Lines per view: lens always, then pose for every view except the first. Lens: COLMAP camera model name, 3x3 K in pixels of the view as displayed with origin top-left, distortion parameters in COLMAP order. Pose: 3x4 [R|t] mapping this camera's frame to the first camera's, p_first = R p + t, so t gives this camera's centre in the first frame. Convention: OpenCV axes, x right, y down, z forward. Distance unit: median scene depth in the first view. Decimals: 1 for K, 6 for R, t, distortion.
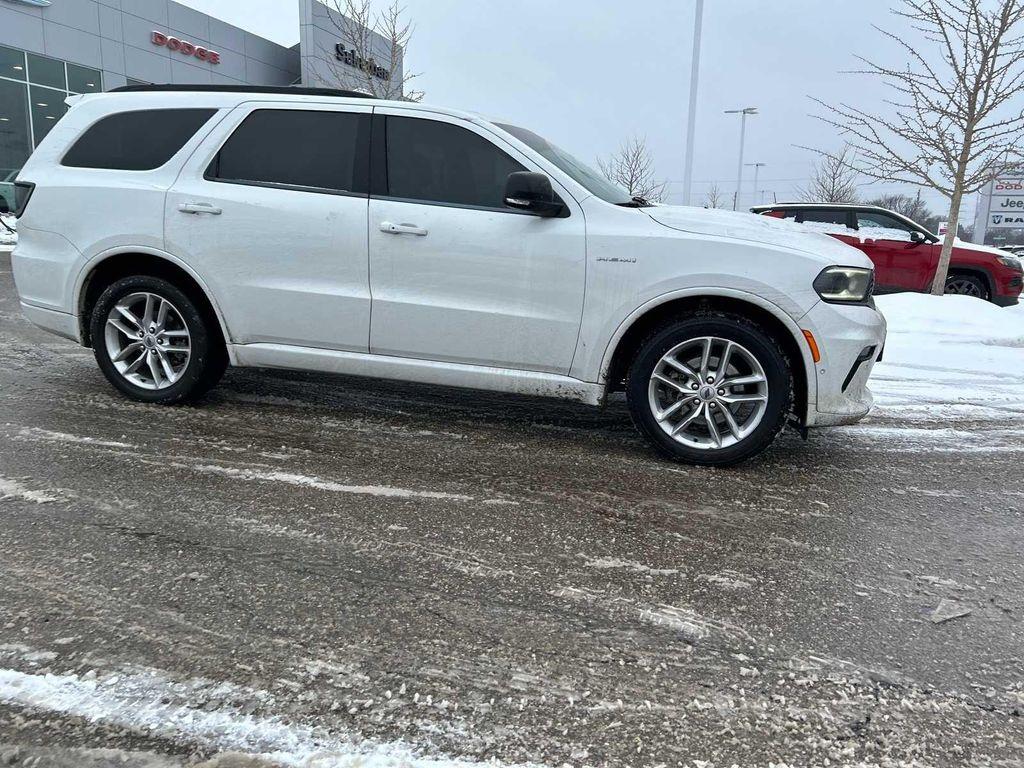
lens RADIAL K [[774.4, 0, 522.0], [0, 774.4, 382.6], [0, 0, 1]] dist [0.055837, -0.058002]
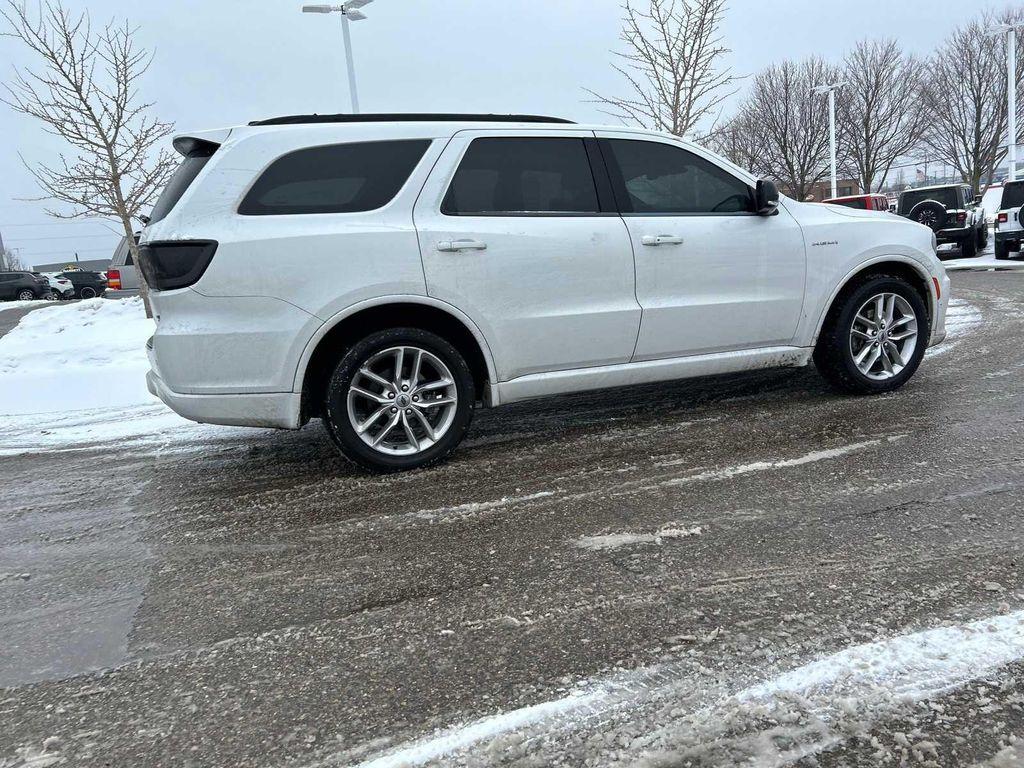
lens RADIAL K [[774.4, 0, 523.0], [0, 774.4, 379.5], [0, 0, 1]] dist [0.055837, -0.058002]
pose [[0.818425, -0.197868, 0.539471, -0.967356], [0.218284, 0.975521, 0.026647, -0.081583], [-0.531538, 0.095949, 0.841583, 0.214815]]
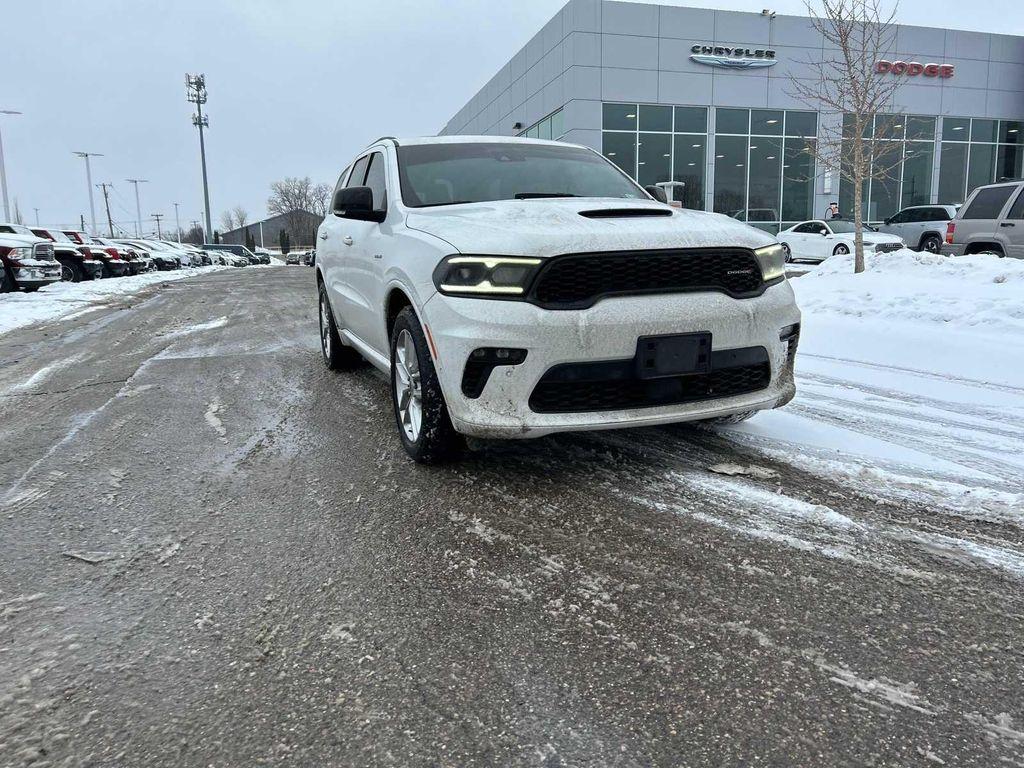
lens RADIAL K [[774.4, 0, 516.7], [0, 774.4, 375.9], [0, 0, 1]] dist [0.055837, -0.058002]
pose [[0.560303, 0.084123, -0.824005, 1.125335], [-0.118713, 0.992714, 0.020625, -0.035520], [0.819737, 0.086264, 0.566207, 0.533054]]
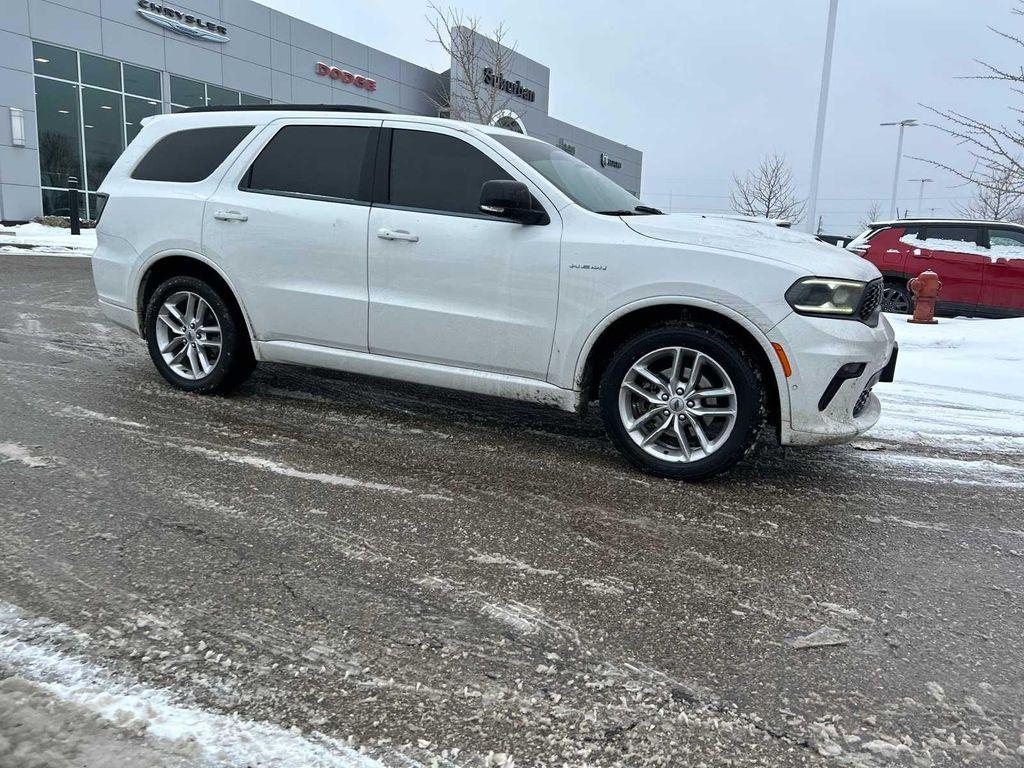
lens RADIAL K [[774.4, 0, 520.6], [0, 774.4, 382.4], [0, 0, 1]] dist [0.055837, -0.058002]
pose [[0.981149, 0.043696, -0.188247, 0.224317], [-0.048011, 0.998677, -0.018424, 0.012892], [0.187193, 0.027115, 0.981949, 0.004481]]
